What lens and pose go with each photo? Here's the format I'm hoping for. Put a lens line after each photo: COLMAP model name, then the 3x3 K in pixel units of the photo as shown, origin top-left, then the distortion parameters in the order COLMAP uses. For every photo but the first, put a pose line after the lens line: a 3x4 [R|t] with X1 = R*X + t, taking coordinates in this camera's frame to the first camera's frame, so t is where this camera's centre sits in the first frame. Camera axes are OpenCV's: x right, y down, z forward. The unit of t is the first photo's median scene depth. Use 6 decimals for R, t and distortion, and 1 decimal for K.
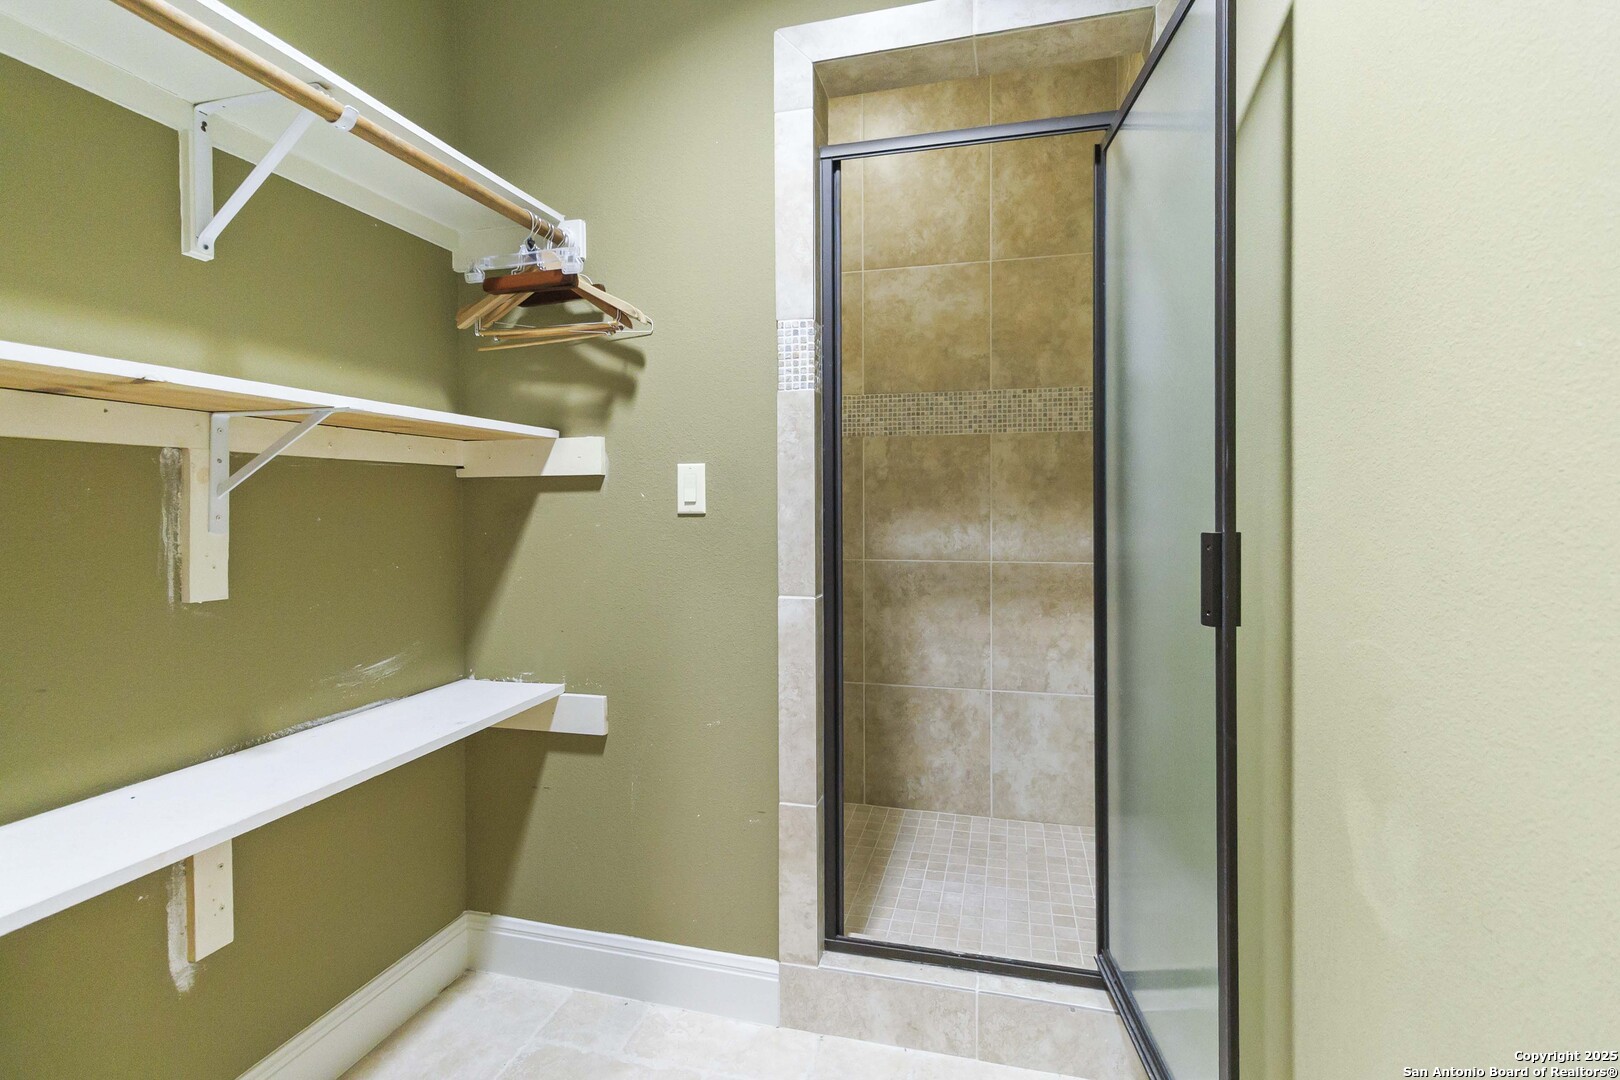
lens RADIAL K [[763.9, 0, 815.3], [0, 763.9, 510.8], [0, 0, 1]] dist [0.003575, -0.000759]
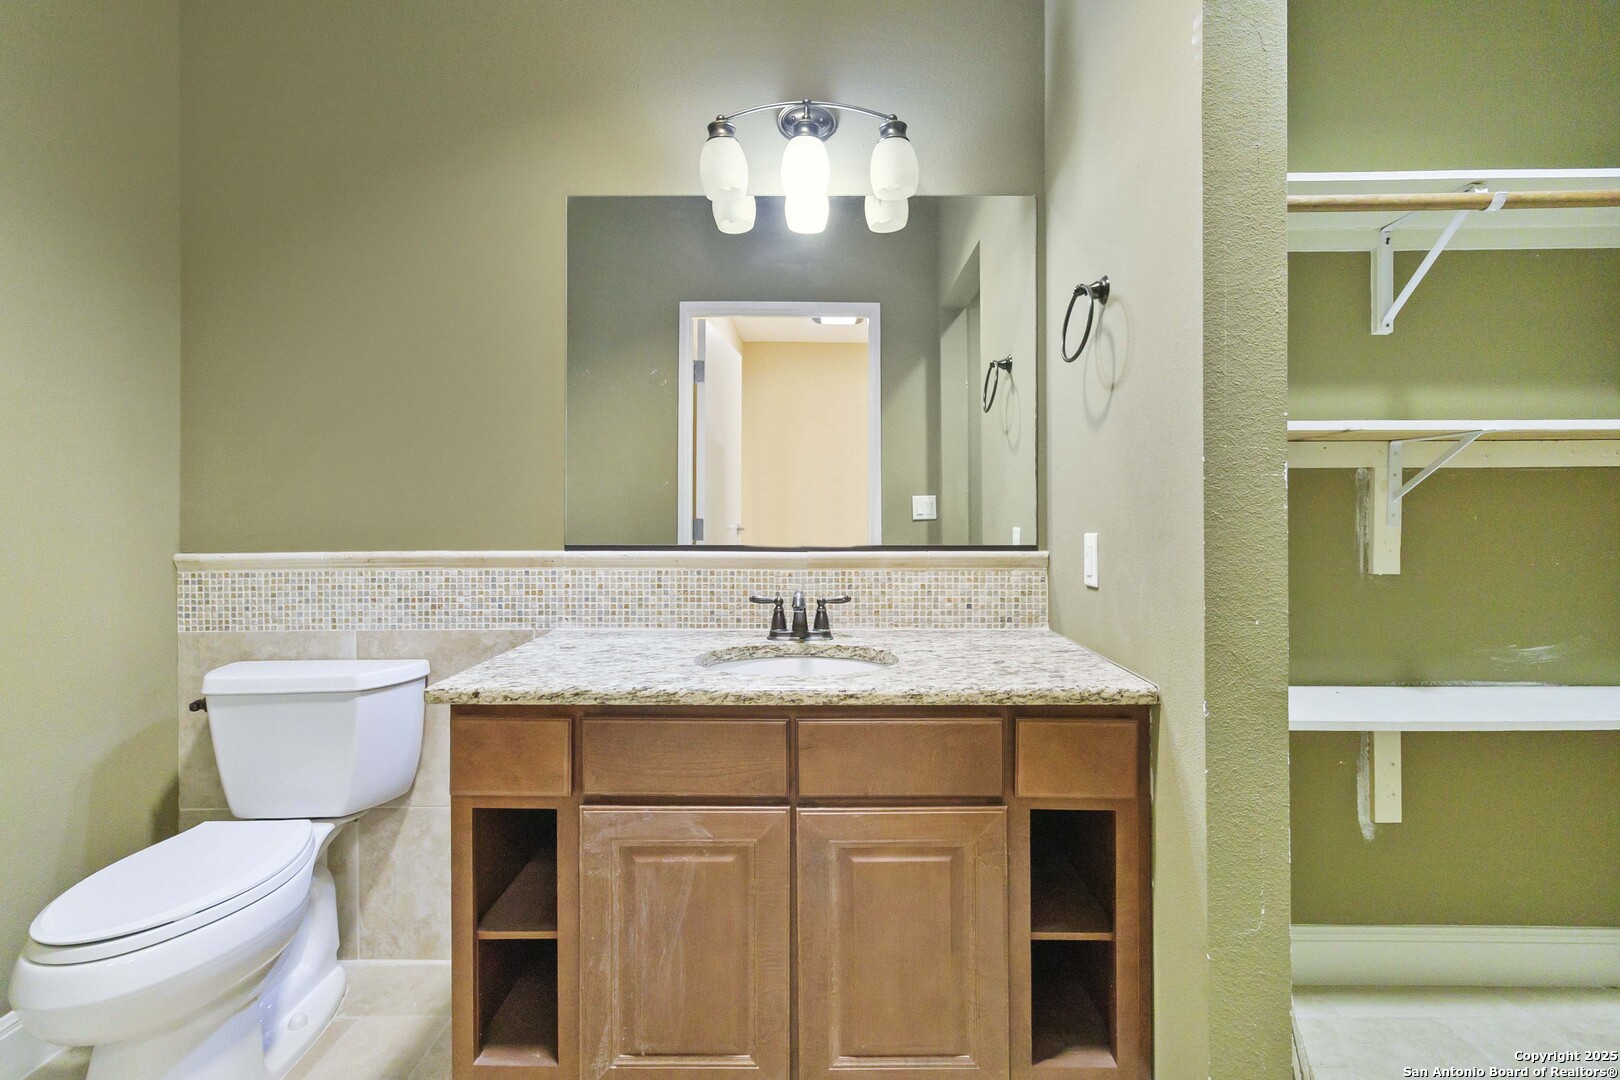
lens RADIAL K [[763.9, 0, 812.0], [0, 763.9, 524.8], [0, 0, 1]] dist [0.003575, -0.000759]
pose [[0.247613, 0.015409, -0.968736, 0.321812], [-0.000588, 0.999876, 0.015754, 0.004819], [0.968859, -0.003331, 0.247591, -0.388982]]
